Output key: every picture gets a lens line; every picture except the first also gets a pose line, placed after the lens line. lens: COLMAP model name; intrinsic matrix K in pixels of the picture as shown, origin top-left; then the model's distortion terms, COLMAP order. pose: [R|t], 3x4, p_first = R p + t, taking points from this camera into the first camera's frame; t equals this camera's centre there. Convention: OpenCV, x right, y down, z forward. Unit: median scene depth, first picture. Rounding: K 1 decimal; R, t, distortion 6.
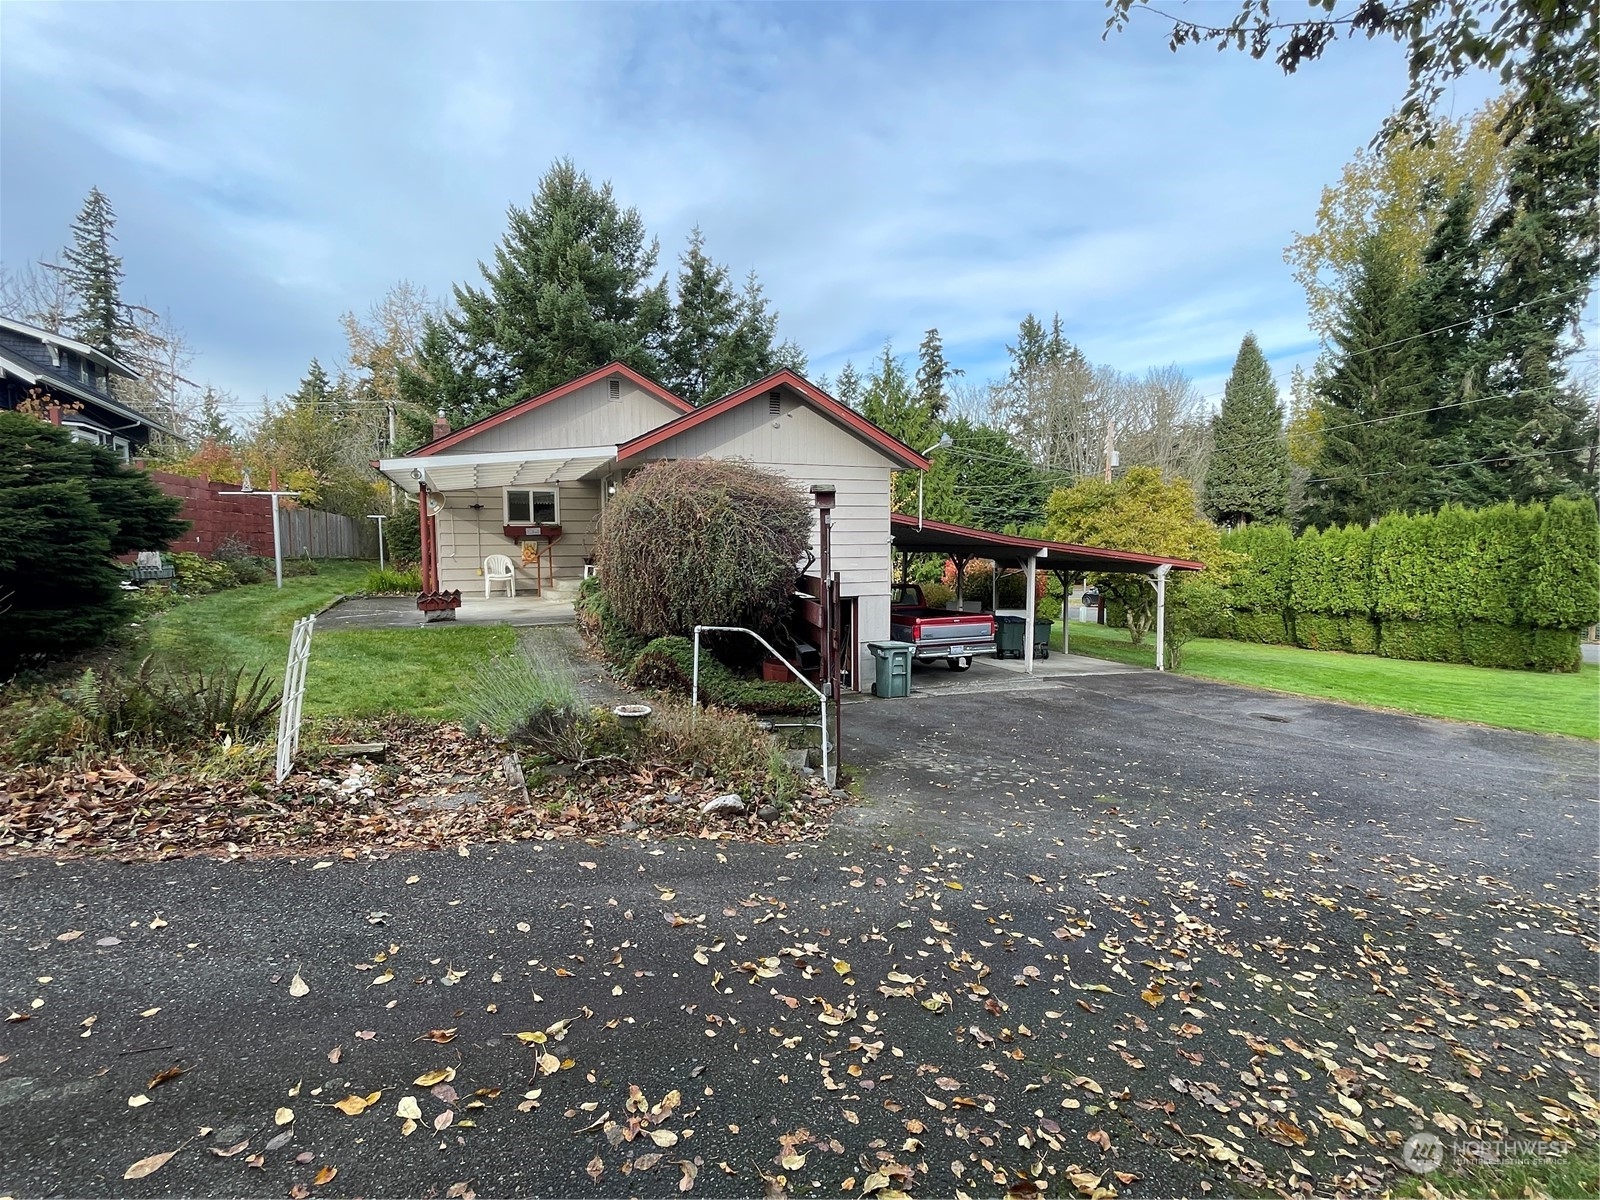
lens RADIAL K [[752.9, 0, 803.7], [0, 752.9, 592.9], [0, 0, 1]] dist [-0.004544, 0.002889]
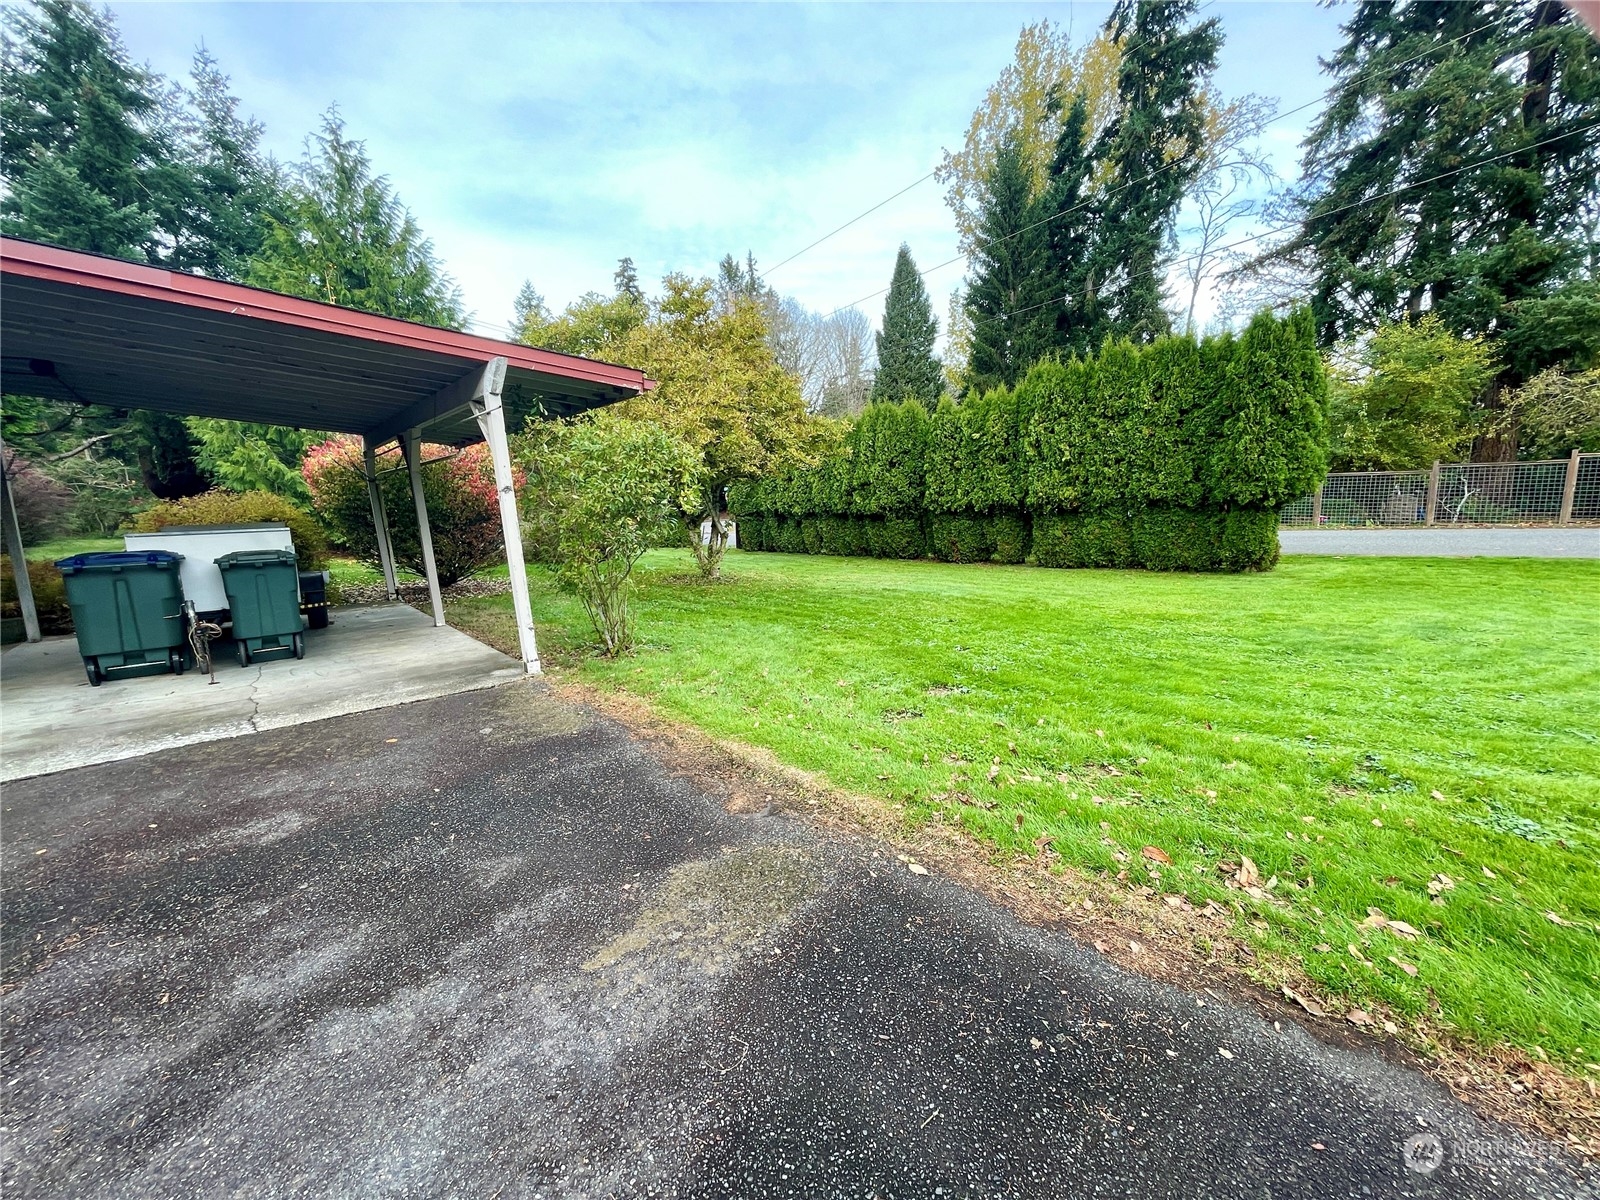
lens RADIAL K [[643.5, 0, 791.8], [0, 643.5, 605.8], [0, 0, 1]] dist [-0.001050, -0.002120]
pose [[0.947081, -0.102278, 0.304263, 0.338106], [0.066954, 0.989974, 0.124370, 0.027931], [-0.313933, -0.097416, 0.944434, 0.459639]]
